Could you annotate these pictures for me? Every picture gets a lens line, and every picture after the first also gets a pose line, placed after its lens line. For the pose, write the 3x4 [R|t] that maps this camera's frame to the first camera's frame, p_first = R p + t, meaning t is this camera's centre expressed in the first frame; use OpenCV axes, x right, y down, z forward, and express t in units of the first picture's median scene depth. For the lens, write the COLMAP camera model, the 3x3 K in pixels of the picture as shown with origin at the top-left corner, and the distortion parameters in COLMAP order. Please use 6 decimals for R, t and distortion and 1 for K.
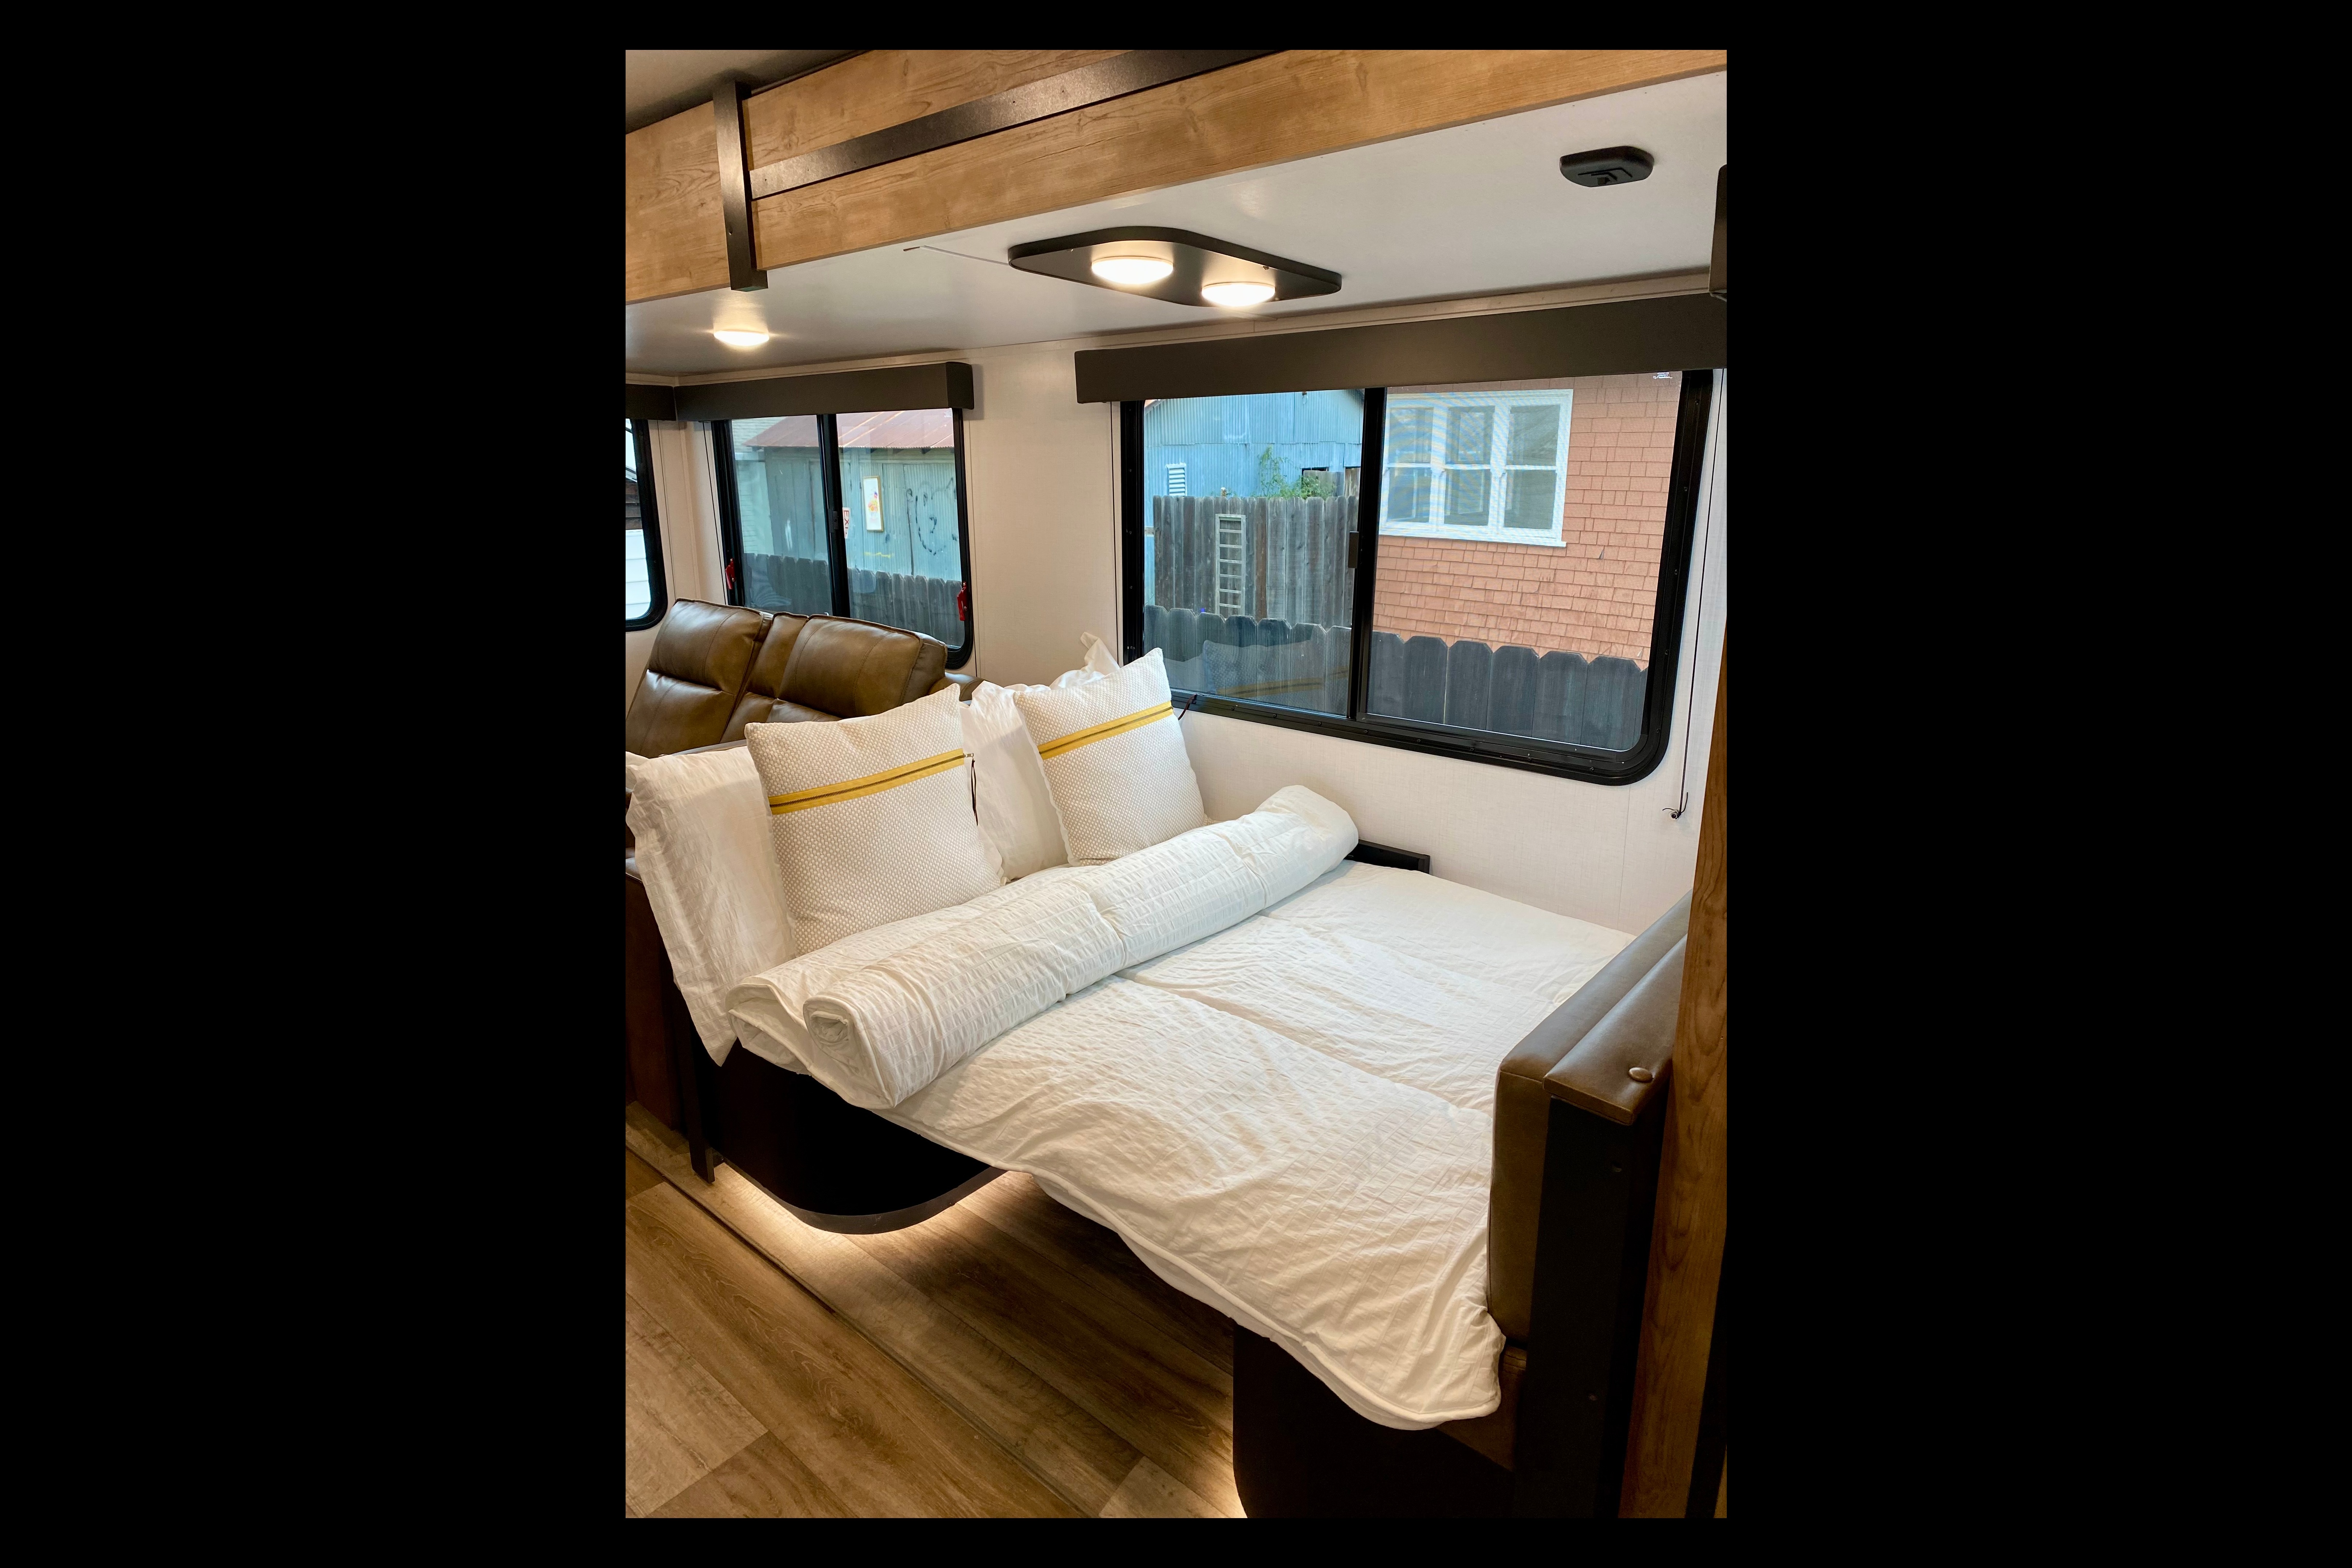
lens RADIAL K [[1102.1, 0, 1175.1], [0, 1102.1, 780.3], [0, 0, 1]] dist [0.000871, -0.000374]
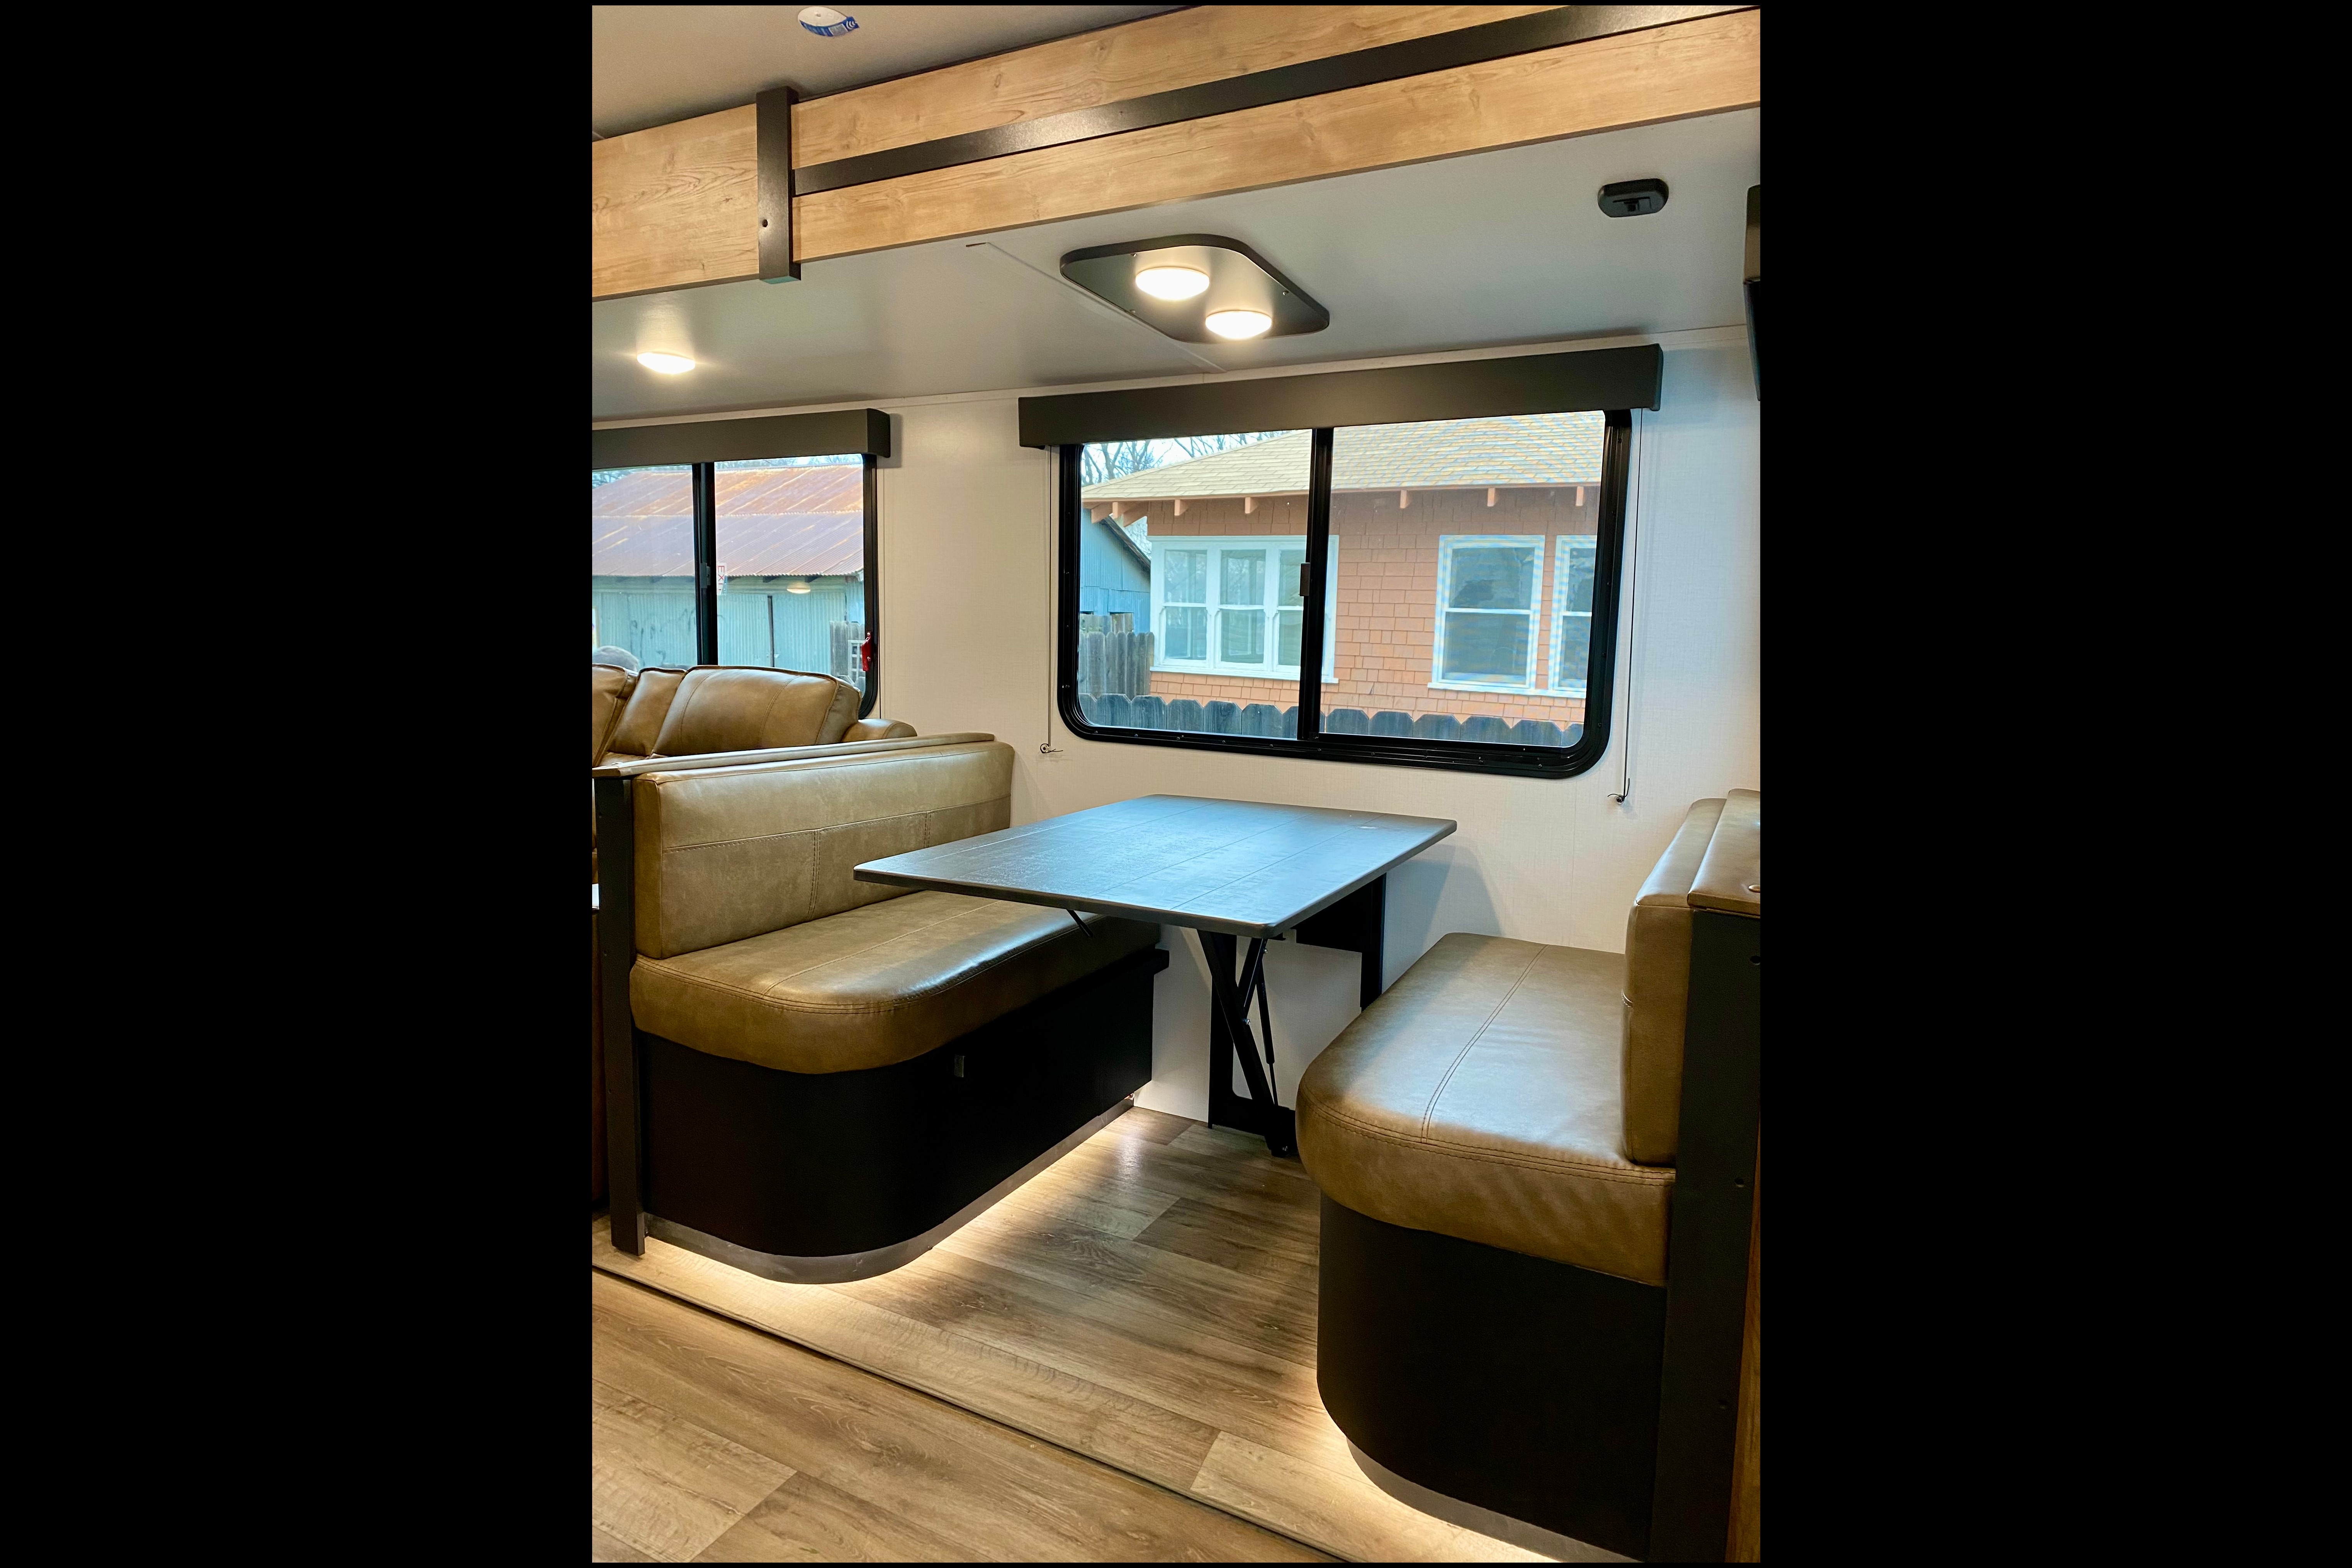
lens RADIAL K [[1168.4, 0, 1176.0], [0, 1168.4, 784.0], [0, 0, 1]] dist [0.002085, -0.000057]
pose [[0.976055, -0.006650, 0.217420, -0.219817], [0.036277, 0.990510, -0.132563, 0.141329], [-0.214475, 0.137276, 0.967034, -0.048610]]
